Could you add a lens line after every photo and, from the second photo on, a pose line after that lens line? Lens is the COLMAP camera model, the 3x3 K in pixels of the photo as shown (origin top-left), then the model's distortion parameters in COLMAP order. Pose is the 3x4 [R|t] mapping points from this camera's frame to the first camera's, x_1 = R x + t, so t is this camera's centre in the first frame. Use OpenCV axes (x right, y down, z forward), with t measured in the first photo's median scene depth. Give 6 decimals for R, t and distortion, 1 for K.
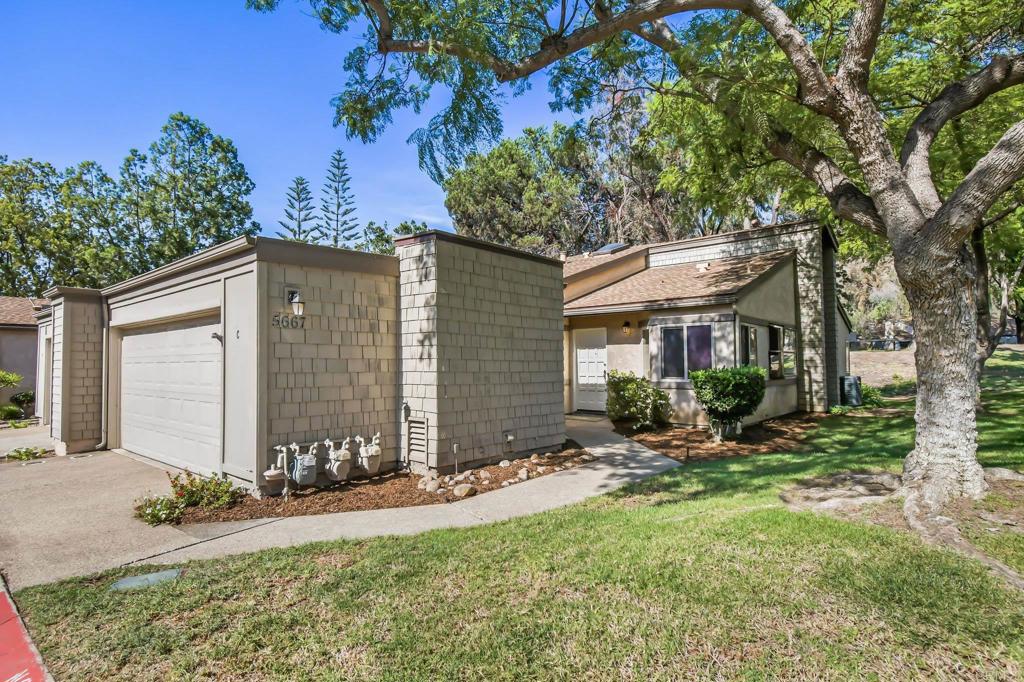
lens RADIAL K [[525.1, 0, 512.0], [0, 525.1, 341.0], [0, 0, 1]] dist [0.001251, -0.000493]
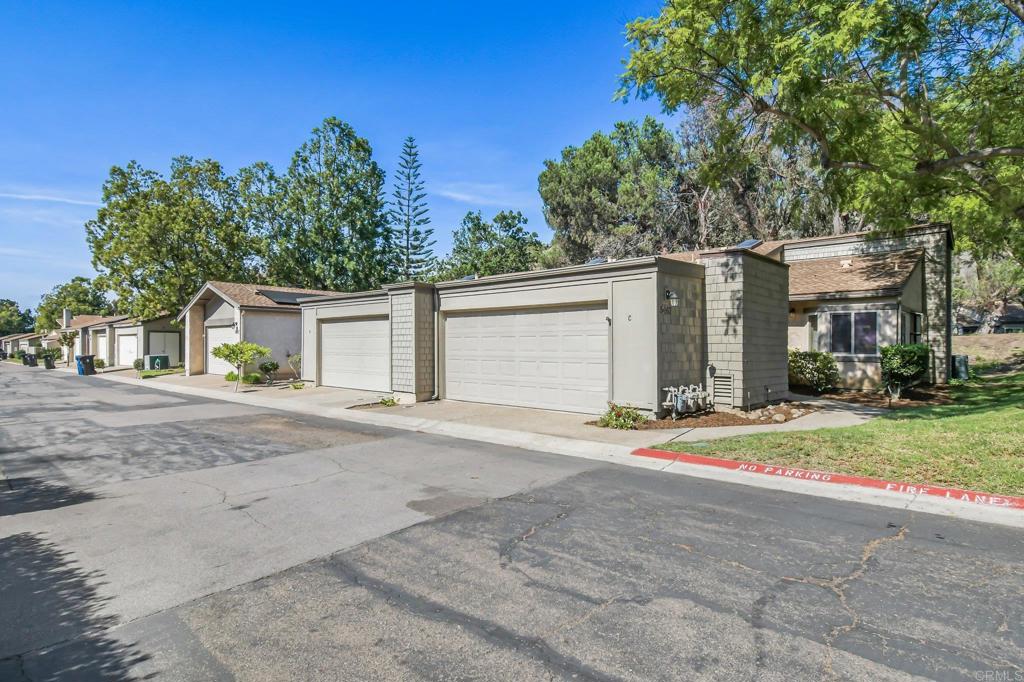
lens RADIAL K [[540.3, 0, 512.0], [0, 540.3, 341.0], [0, 0, 1]] dist [0.006501, 0.000329]
pose [[0.999531, 0.008064, -0.029552, -0.366121], [-0.007072, 0.999414, 0.033503, 0.002105], [0.029805, -0.033278, 0.999002, -0.275679]]
